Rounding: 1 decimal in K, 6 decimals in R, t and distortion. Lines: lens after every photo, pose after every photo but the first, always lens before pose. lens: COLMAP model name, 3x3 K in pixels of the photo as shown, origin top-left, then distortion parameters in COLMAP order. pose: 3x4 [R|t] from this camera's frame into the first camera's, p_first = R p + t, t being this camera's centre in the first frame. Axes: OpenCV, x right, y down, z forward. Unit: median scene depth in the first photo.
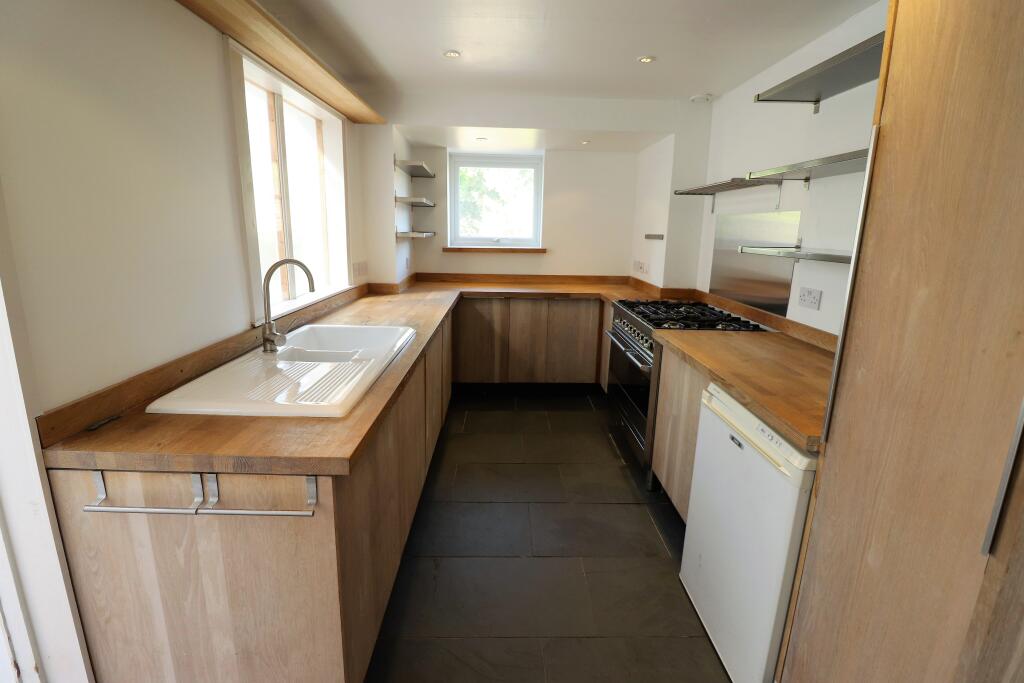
lens RADIAL K [[470.4, 0, 513.1], [0, 470.4, 329.7], [0, 0, 1]] dist [-0.001424, -0.014044]
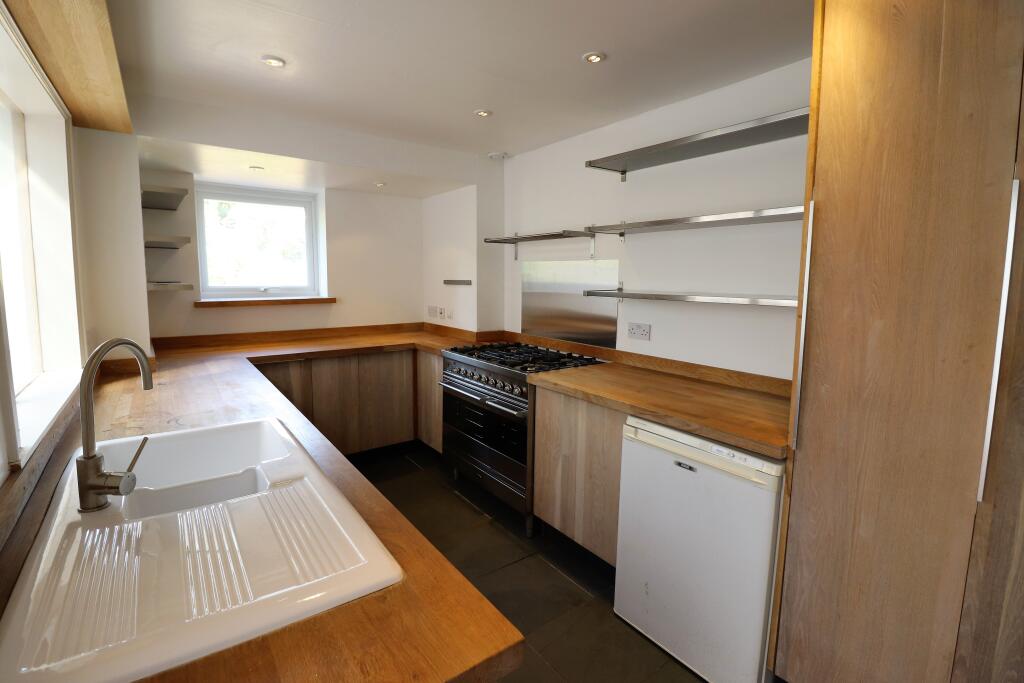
lens RADIAL K [[470.4, 0, 513.1], [0, 470.4, 329.7], [0, 0, 1]] dist [-0.001424, -0.014044]
pose [[0.813591, -0.078668, 0.576091, -0.218904], [0.129584, 0.990418, -0.047760, -0.037458], [-0.566814, 0.113509, 0.815989, 0.133998]]
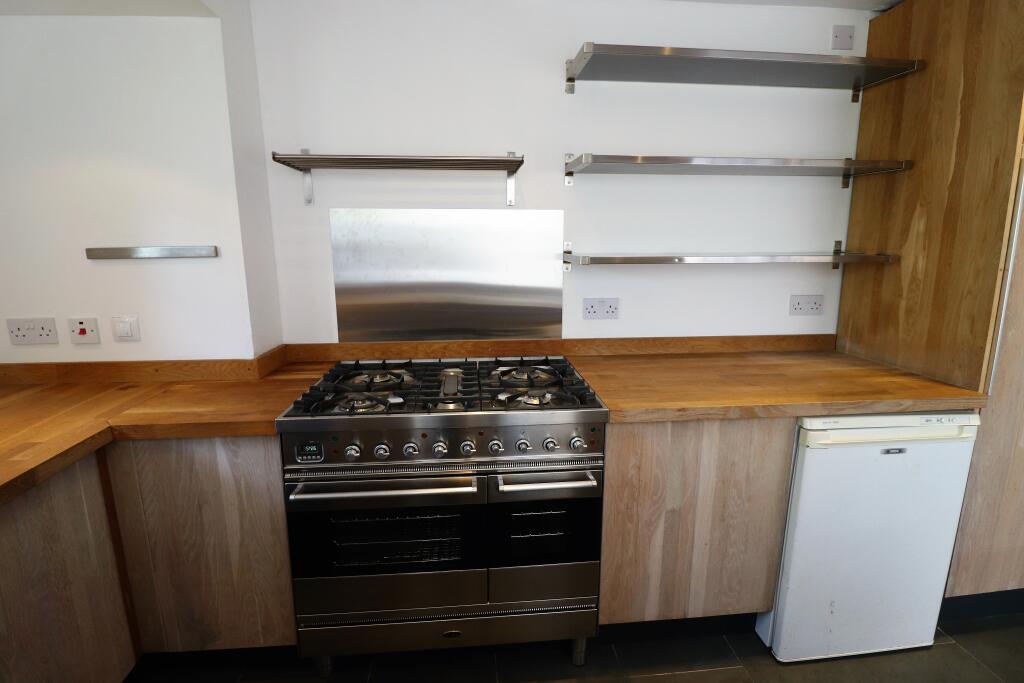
lens RADIAL K [[470.4, 0, 513.1], [0, 470.4, 329.7], [0, 0, 1]] dist [-0.001424, -0.014044]
pose [[-0.070983, -0.203398, 0.976520, -0.166924], [0.212020, 0.953542, 0.214023, -0.173935], [-0.974684, 0.222234, -0.024561, 0.807315]]
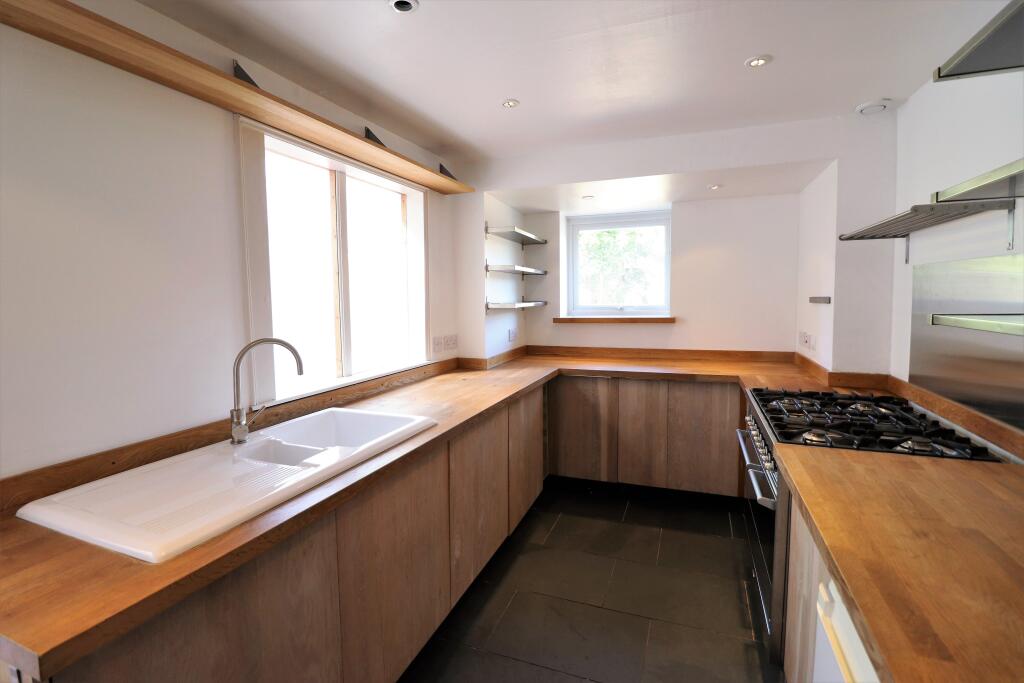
lens RADIAL K [[470.4, 0, 513.1], [0, 470.4, 329.7], [0, 0, 1]] dist [-0.001424, -0.014044]
pose [[0.925396, -0.004264, -0.378978, 0.154262], [-0.049341, 0.990072, -0.131620, -0.038299], [0.375776, 0.140500, 0.915998, 0.189044]]
